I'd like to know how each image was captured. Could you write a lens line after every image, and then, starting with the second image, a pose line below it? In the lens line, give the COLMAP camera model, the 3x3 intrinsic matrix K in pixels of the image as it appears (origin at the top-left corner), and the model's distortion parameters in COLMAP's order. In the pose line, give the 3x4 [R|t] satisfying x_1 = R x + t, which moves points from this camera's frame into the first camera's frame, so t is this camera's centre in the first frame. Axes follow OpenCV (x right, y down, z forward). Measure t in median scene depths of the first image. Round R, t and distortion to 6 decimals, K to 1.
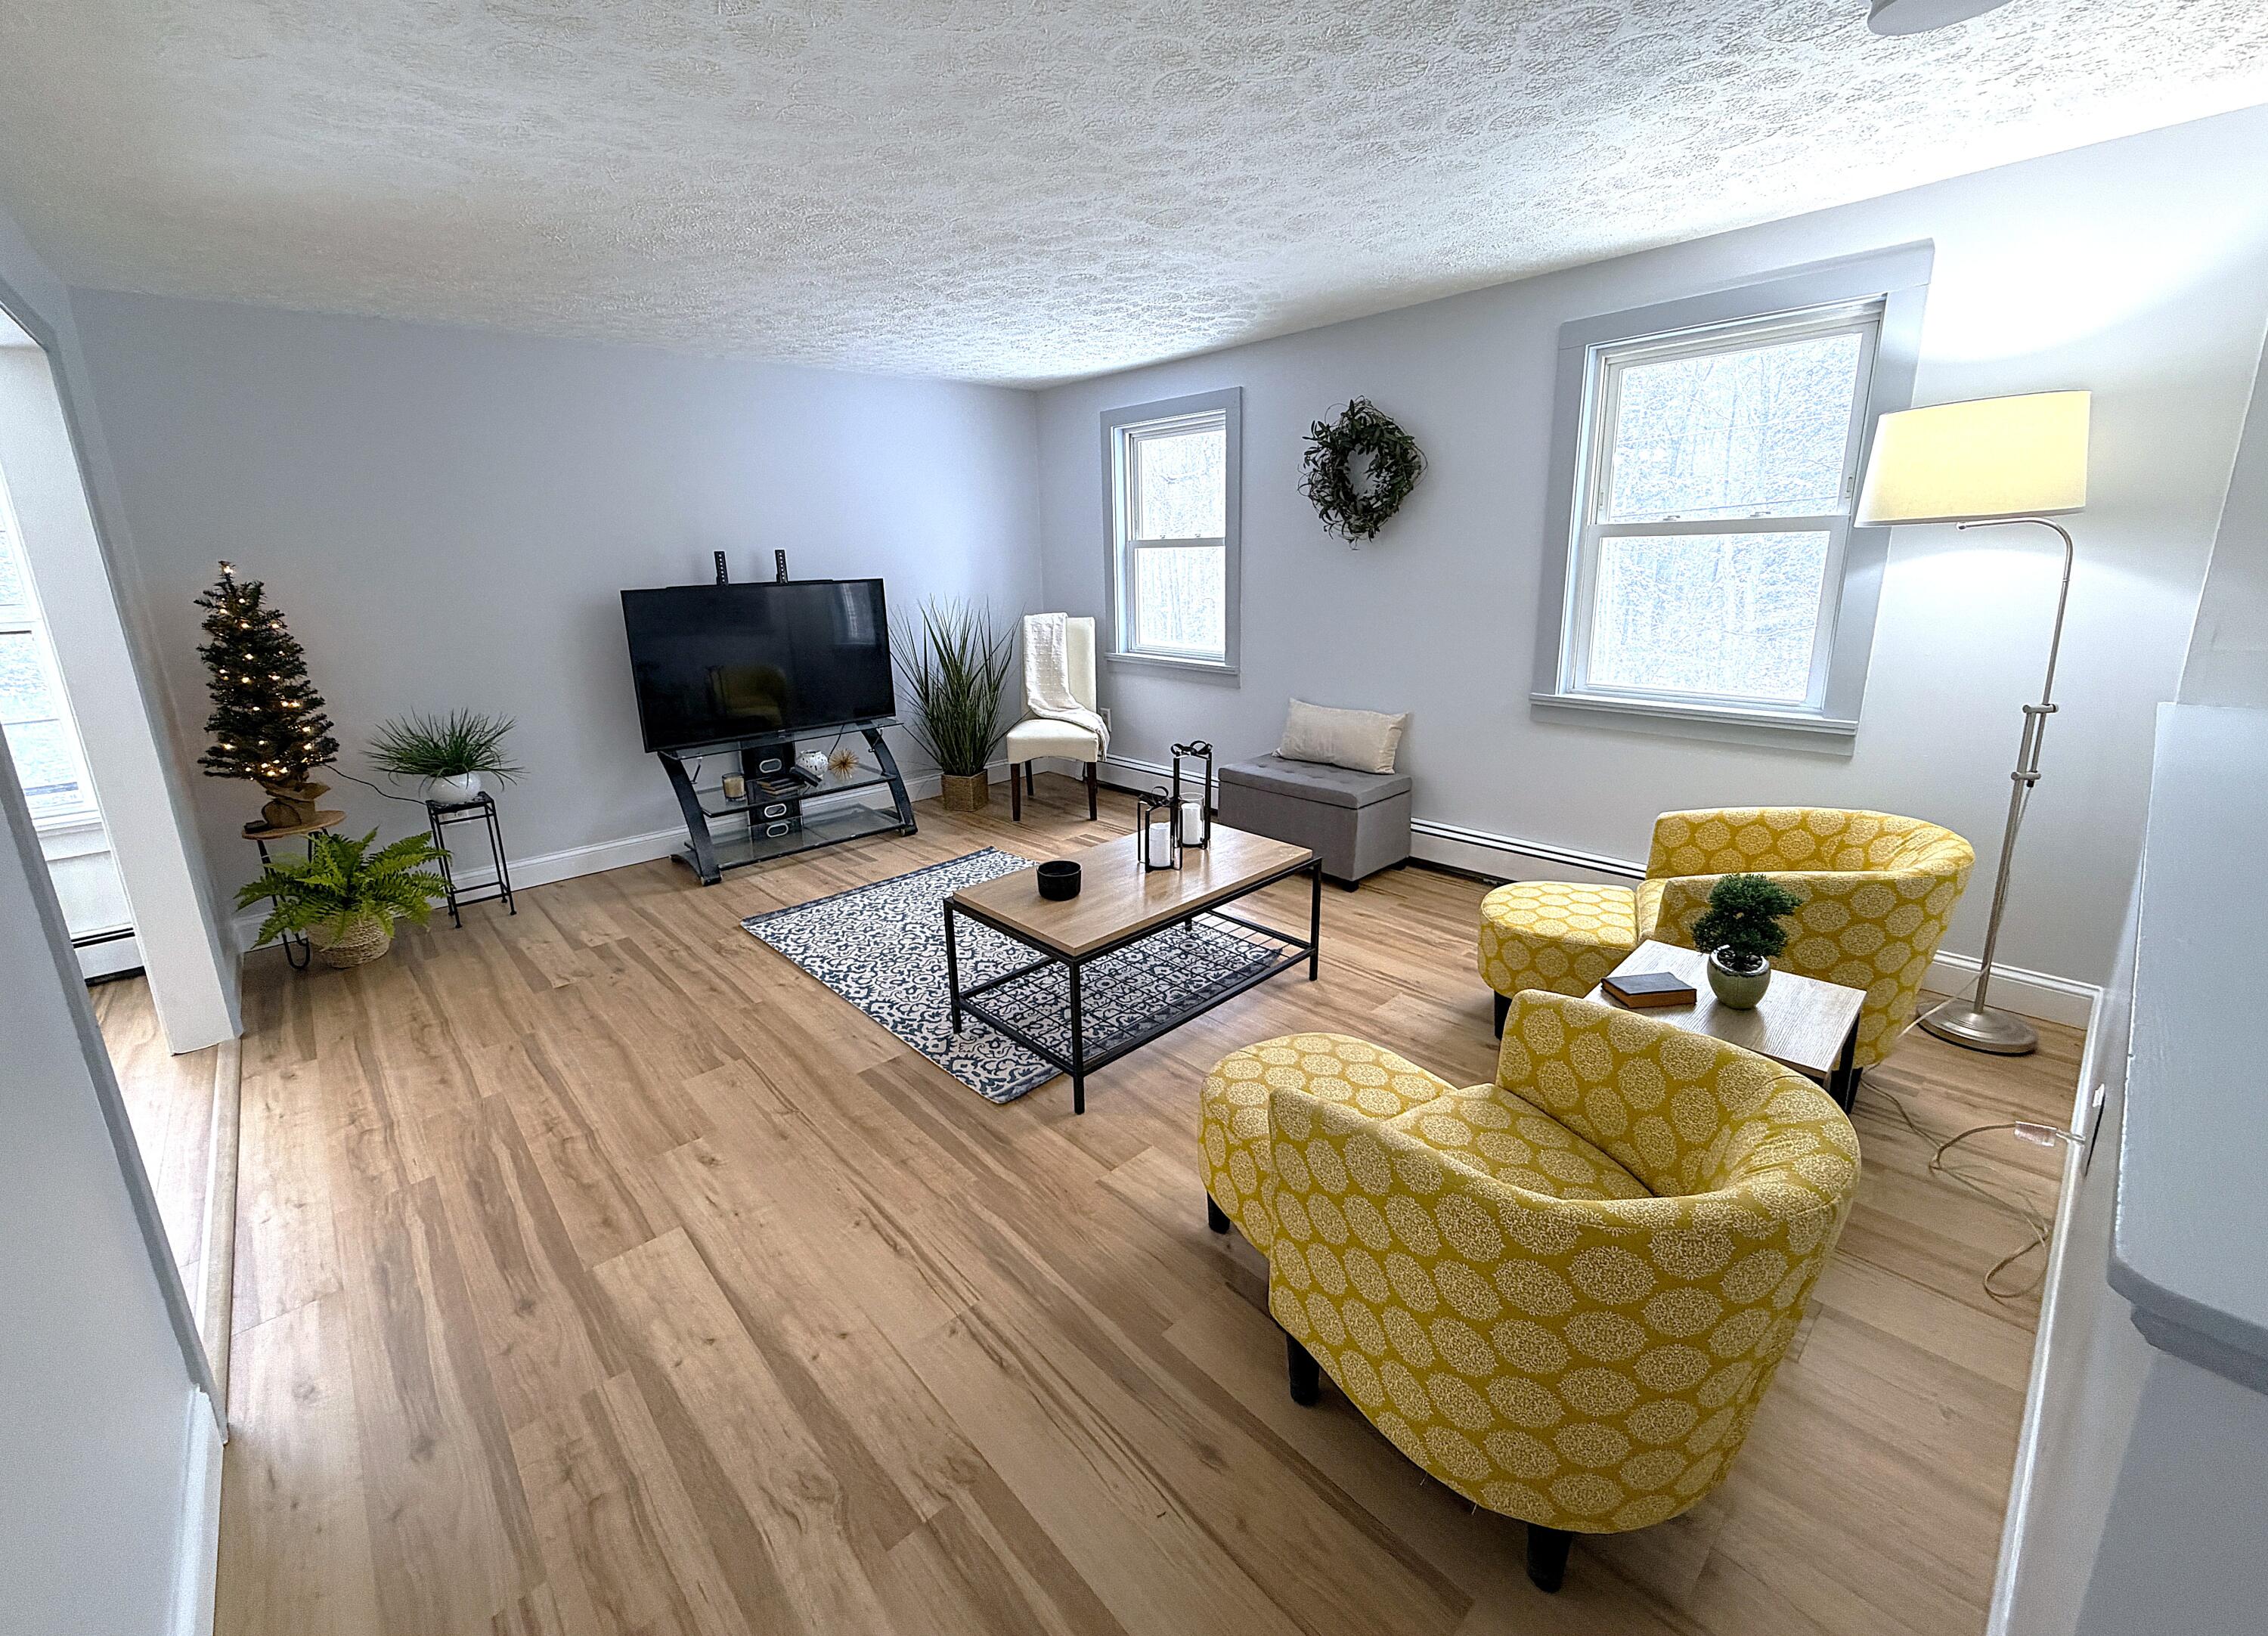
lens RADIAL K [[922.3, 0, 1103.1], [0, 922.3, 771.5], [0, 0, 1]] dist [0.000423, -0.000189]
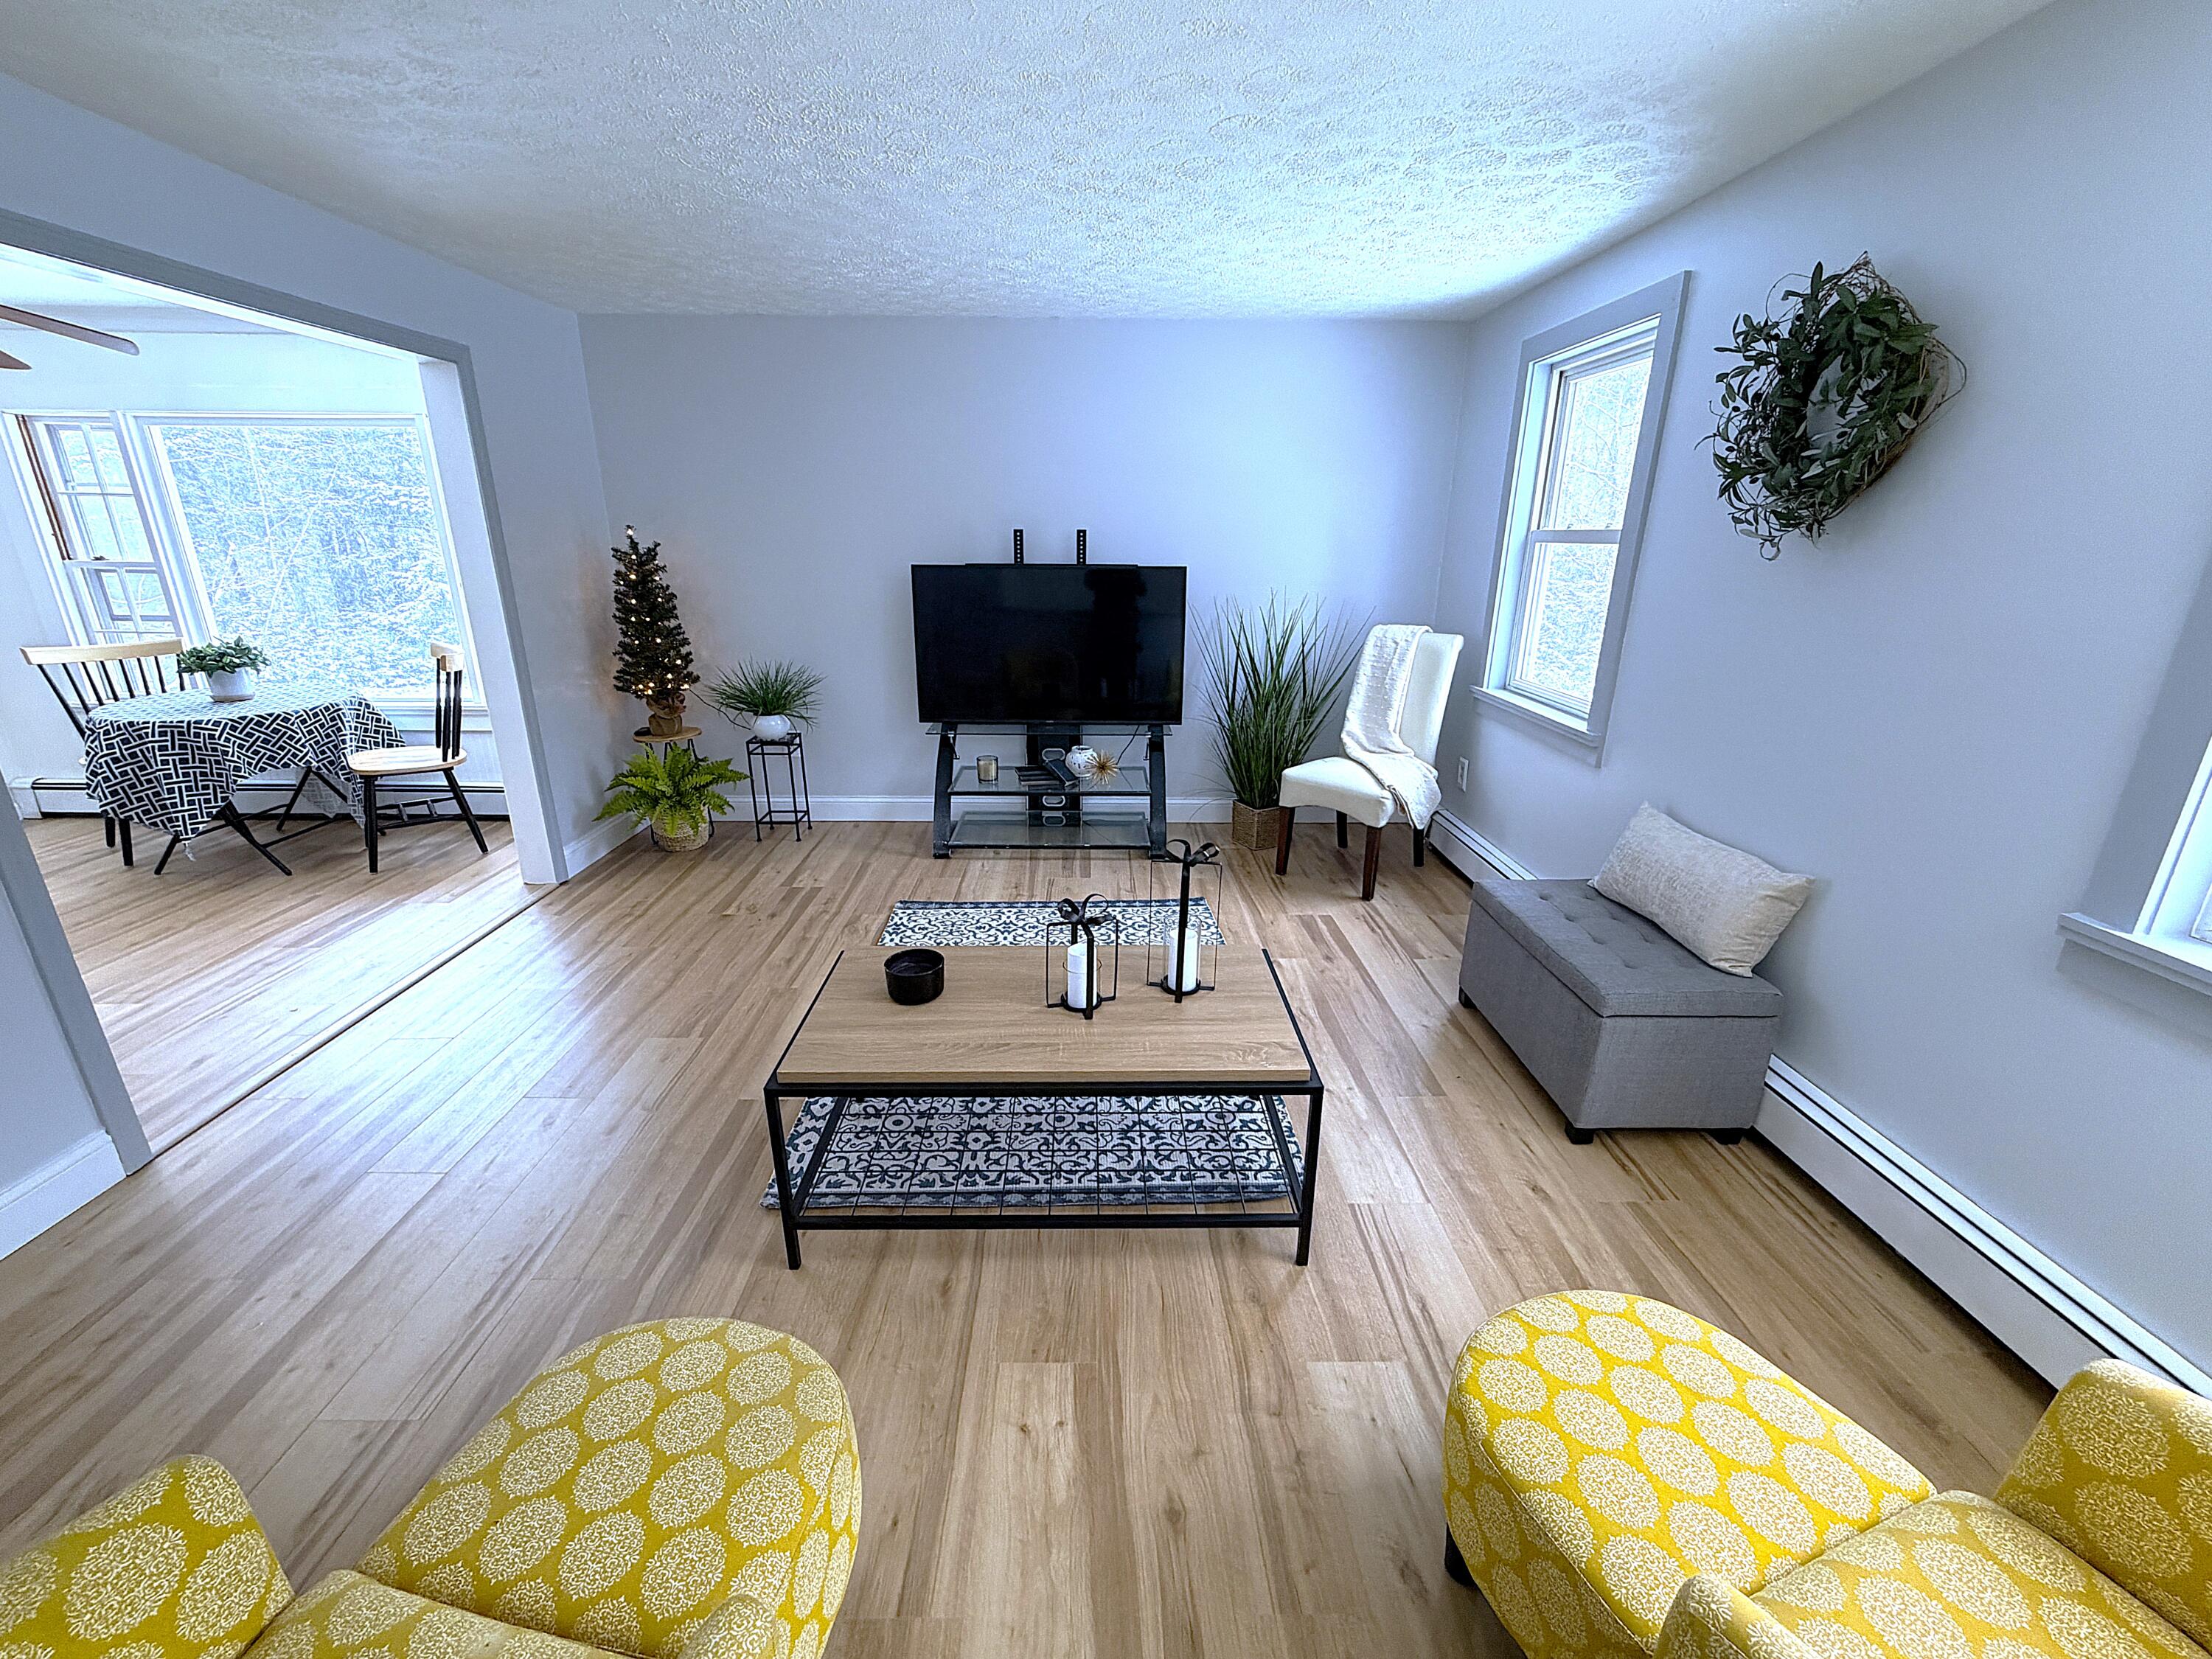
lens RADIAL K [[903.4, 0, 1098.1], [0, 903.4, 833.0], [0, 0, 1]] dist [0.000938, -0.000303]
pose [[0.753400, 0.235341, -0.614005, 0.347826], [-0.181301, 0.971911, 0.150061, -0.095701], [0.632074, -0.001736, 0.774906, 0.351830]]
